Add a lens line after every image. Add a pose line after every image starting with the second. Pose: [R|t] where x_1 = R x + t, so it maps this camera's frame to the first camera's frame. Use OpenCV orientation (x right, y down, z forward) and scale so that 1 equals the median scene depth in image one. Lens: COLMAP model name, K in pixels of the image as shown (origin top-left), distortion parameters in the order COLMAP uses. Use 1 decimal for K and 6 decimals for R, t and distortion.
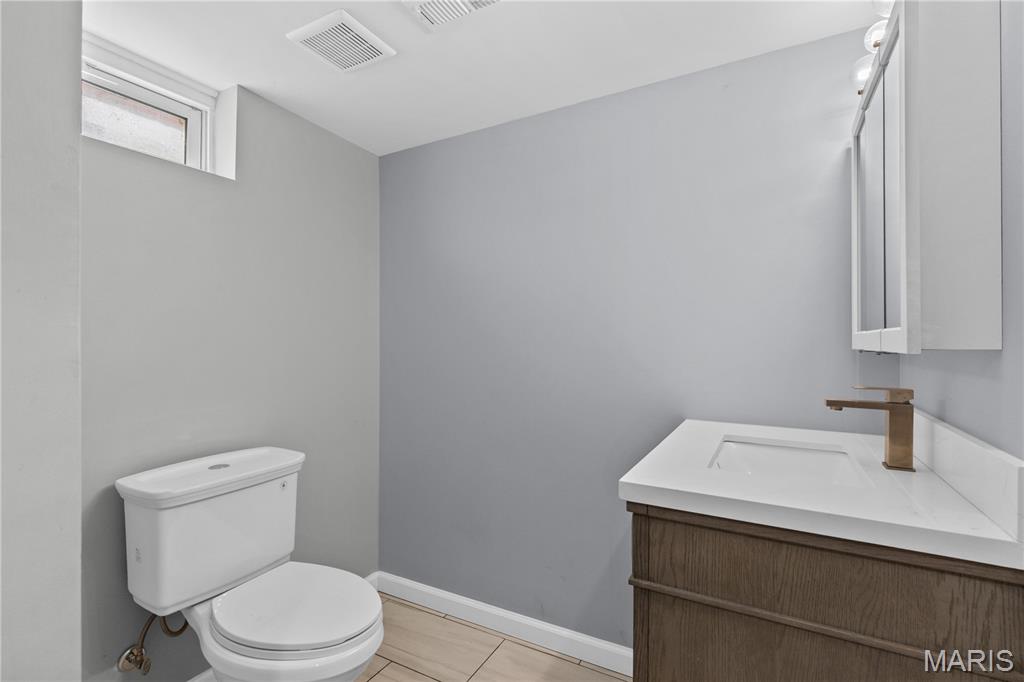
lens RADIAL K [[483.2, 0, 514.7], [0, 483.2, 339.7], [0, 0, 1]] dist [0.000729, 0.000129]
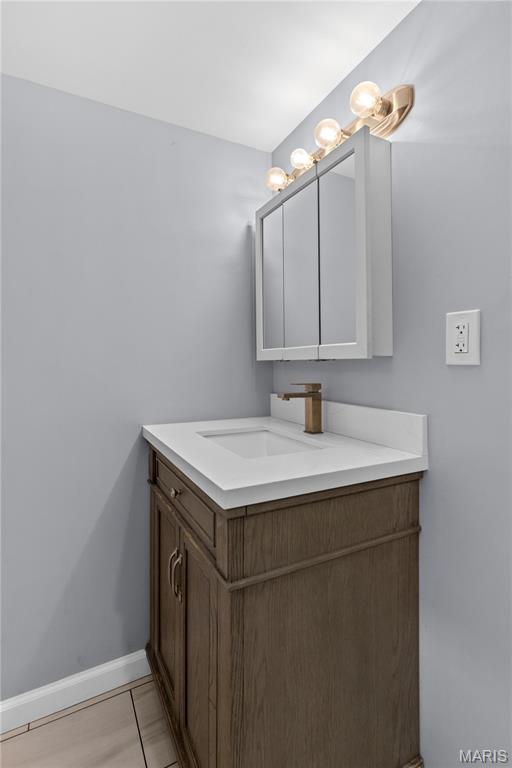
lens RADIAL K [[362.4, 0, 263.2], [0, 362.4, 366.0], [0, 0, 1]] dist [0.000729, 0.000129]
pose [[0.533404, -0.001603, 0.845859, -0.353570], [-0.004133, 0.999981, 0.004502, 0.044065], [-0.845851, -0.005897, 0.533387, 0.562740]]
